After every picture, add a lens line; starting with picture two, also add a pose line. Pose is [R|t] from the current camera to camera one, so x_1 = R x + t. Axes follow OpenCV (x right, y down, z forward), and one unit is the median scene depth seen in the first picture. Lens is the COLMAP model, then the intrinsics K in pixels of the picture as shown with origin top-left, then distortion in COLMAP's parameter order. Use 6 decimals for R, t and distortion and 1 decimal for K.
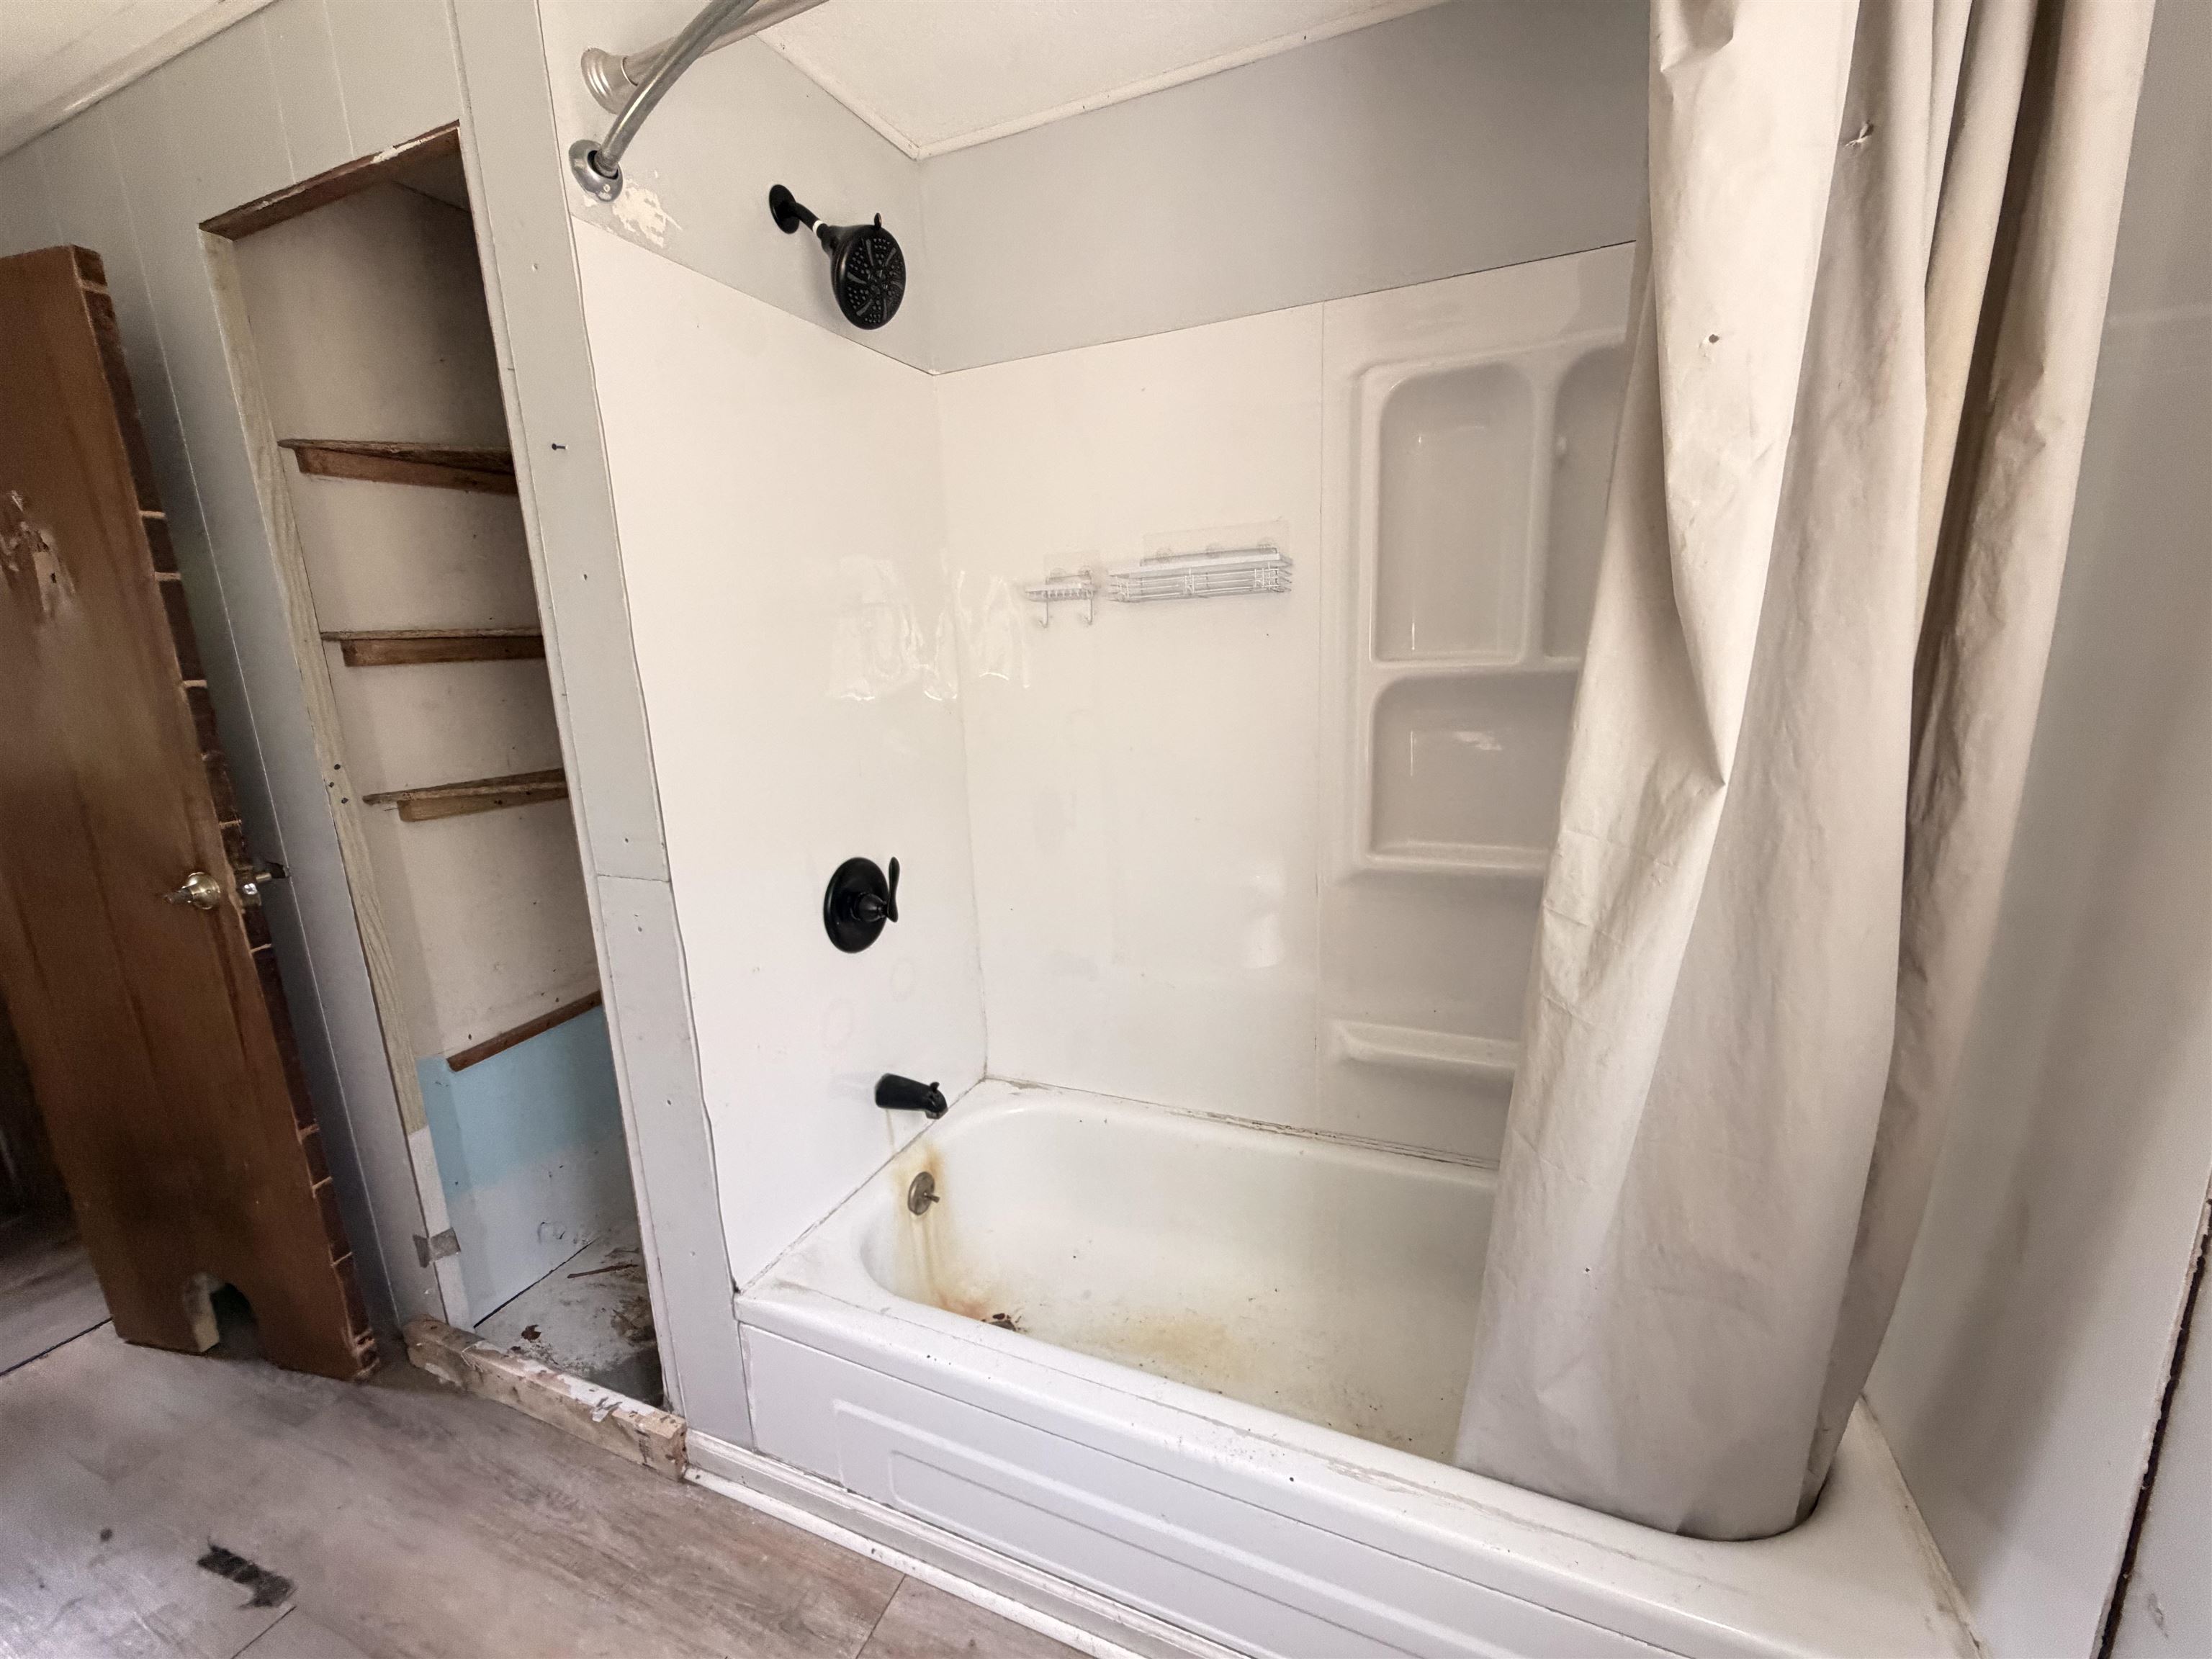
lens RADIAL K [[885.2, 0, 1102.2], [0, 885.2, 835.3], [0, 0, 1]] dist [0.000559, 0.000196]
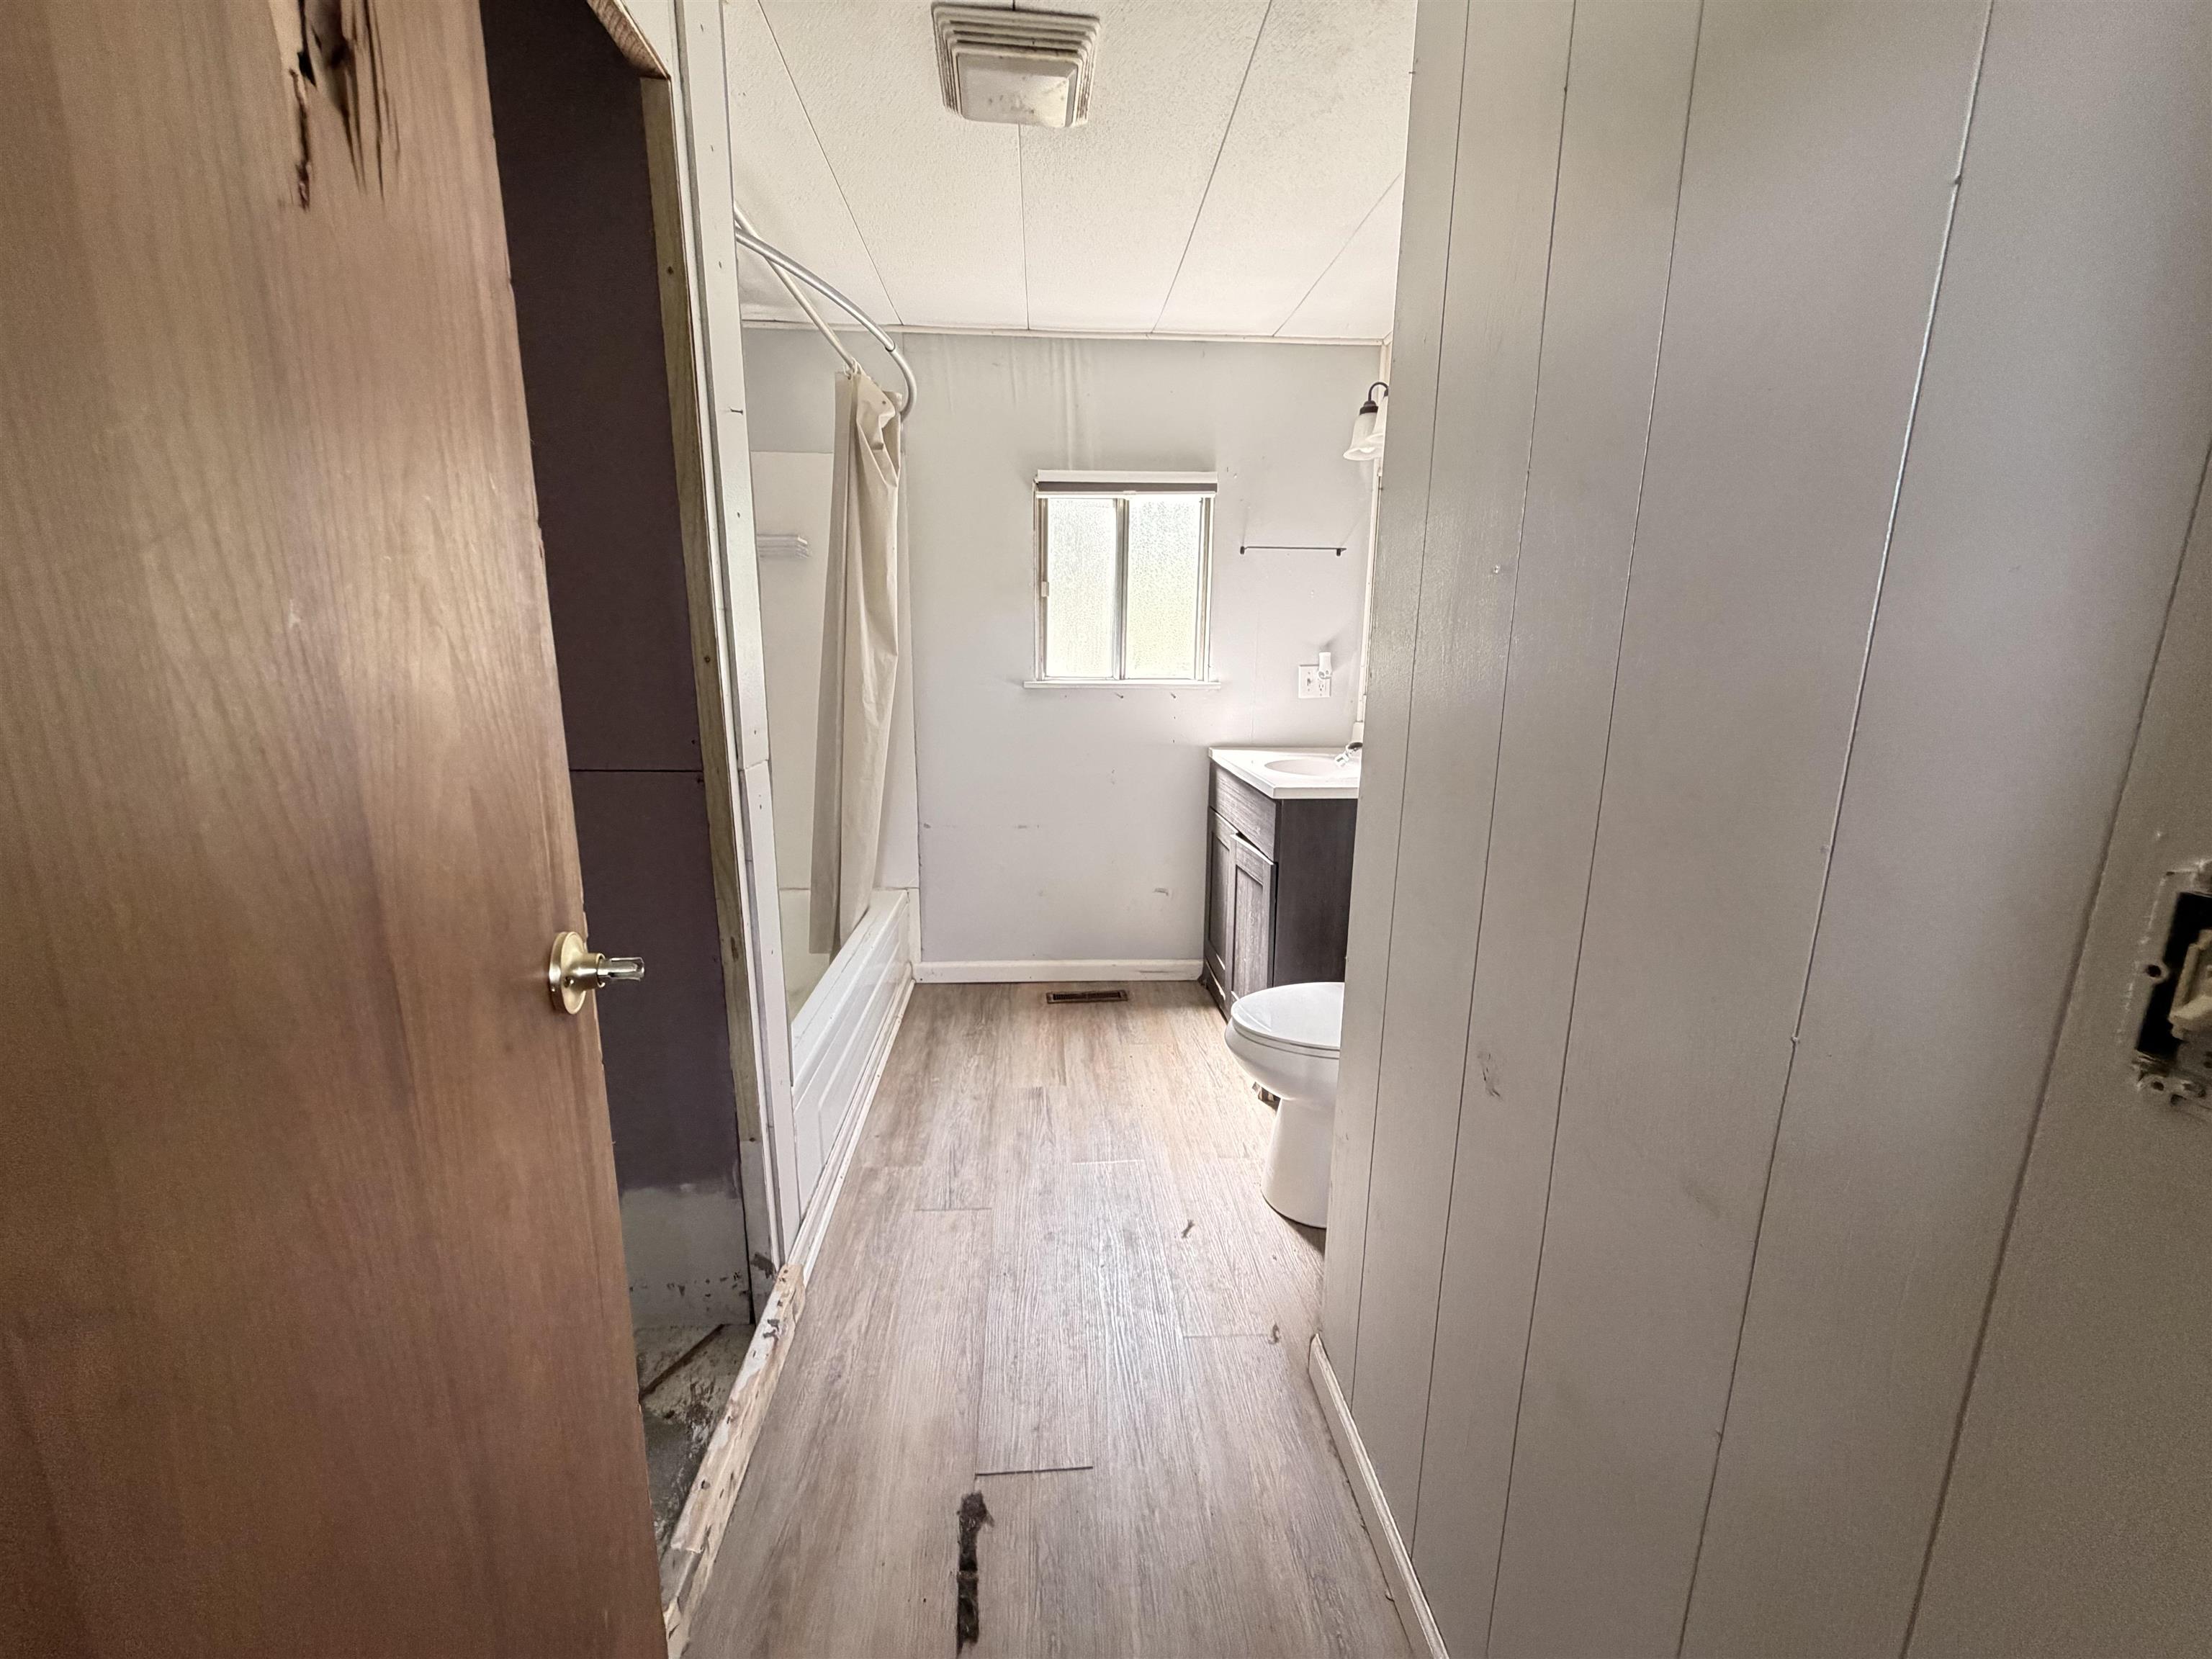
lens RADIAL K [[885.2, 0, 1108.7], [0, 885.2, 835.0], [0, 0, 1]] dist [0.000559, 0.000196]
pose [[-0.460488, -0.146597, 0.875477, -1.717717], [0.196042, 0.945120, 0.261374, -0.073888], [-0.865747, 0.291990, -0.406477, 1.031599]]
